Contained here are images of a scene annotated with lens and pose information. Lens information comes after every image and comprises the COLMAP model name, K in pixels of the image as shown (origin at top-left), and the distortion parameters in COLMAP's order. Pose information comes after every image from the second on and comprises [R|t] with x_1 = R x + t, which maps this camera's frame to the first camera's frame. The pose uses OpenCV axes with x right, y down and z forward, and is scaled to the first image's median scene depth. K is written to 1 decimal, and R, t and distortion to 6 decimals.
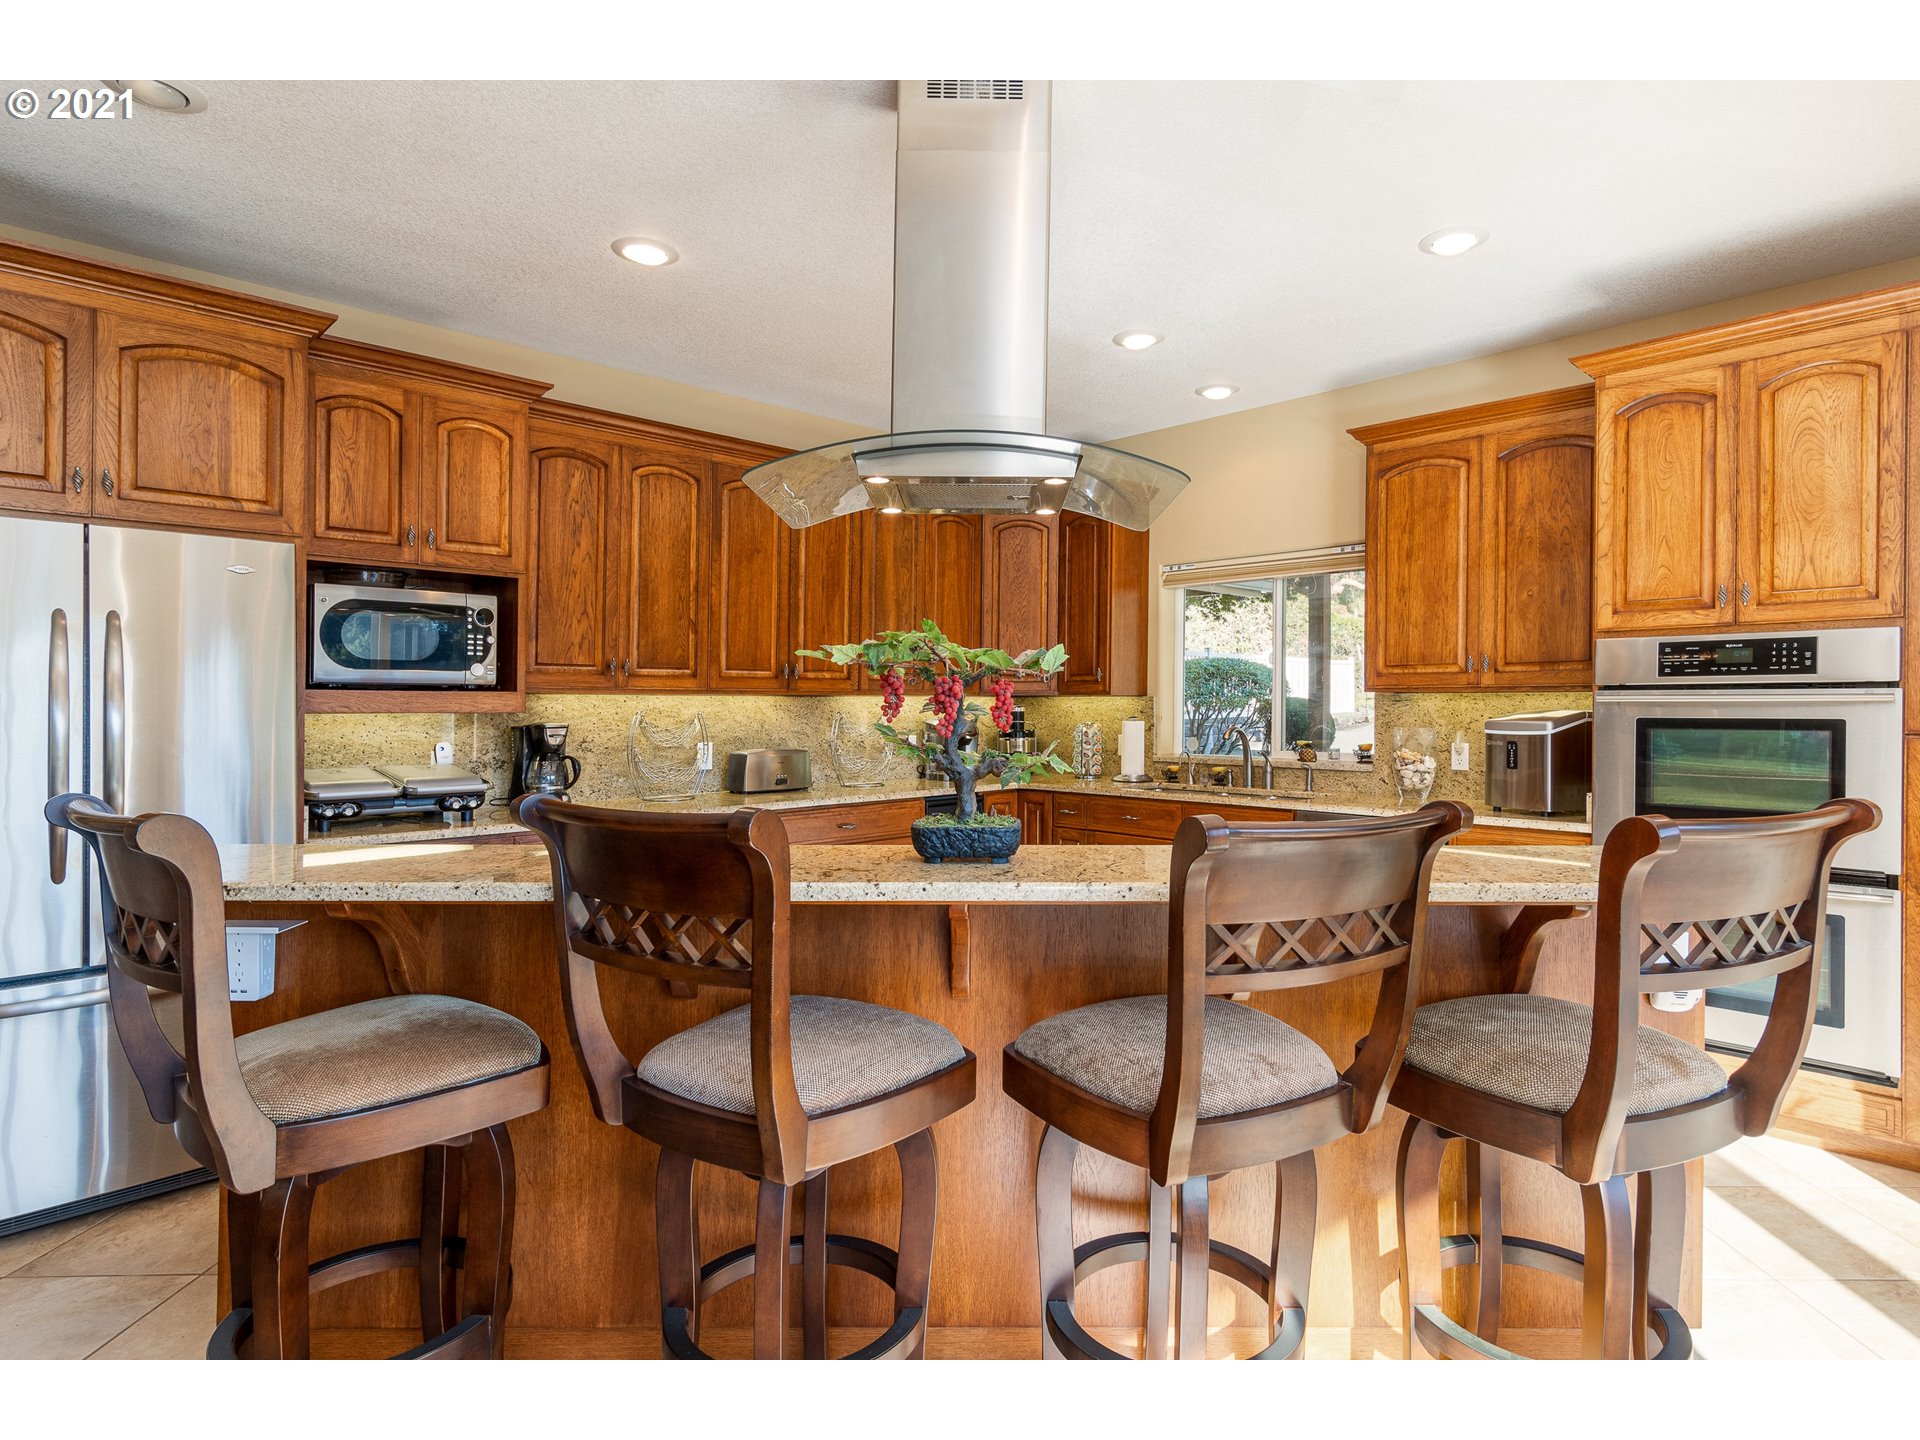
lens RADIAL K [[1026.0, 0, 968.8], [0, 1026.0, 703.2], [0, 0, 1]] dist [0.001598, 0.005972]
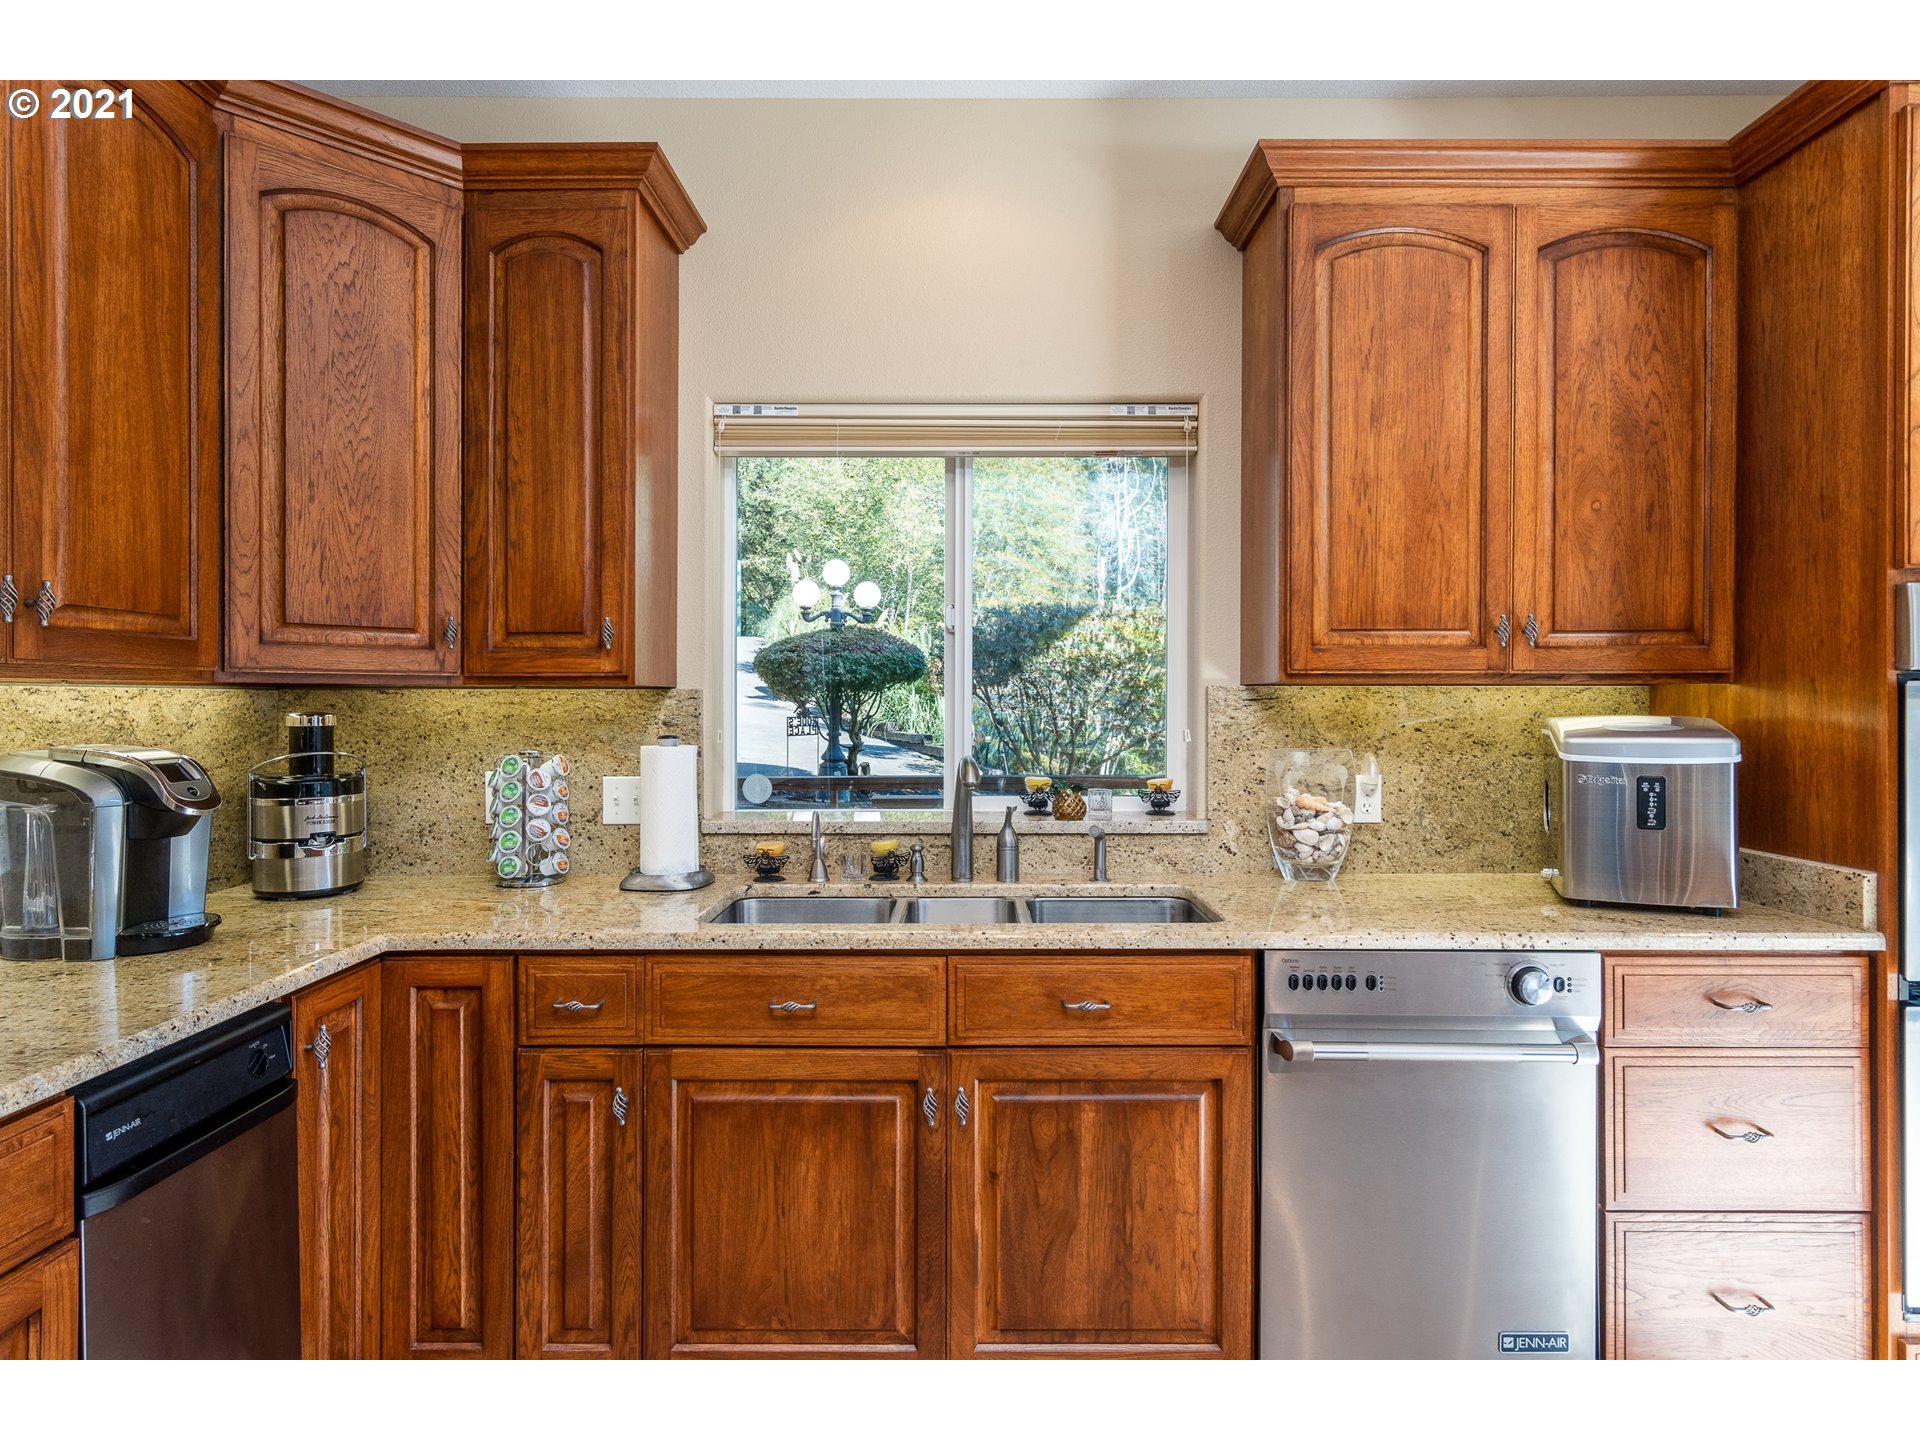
lens RADIAL K [[1026.0, 0, 968.8], [0, 1026.0, 703.2], [0, 0, 1]] dist [0.001598, 0.005972]
pose [[0.694540, -0.001657, 0.719452, -0.082414], [0.000551, 0.999998, 0.001771, -0.001514], [-0.719454, -0.000834, 0.694540, 0.811473]]
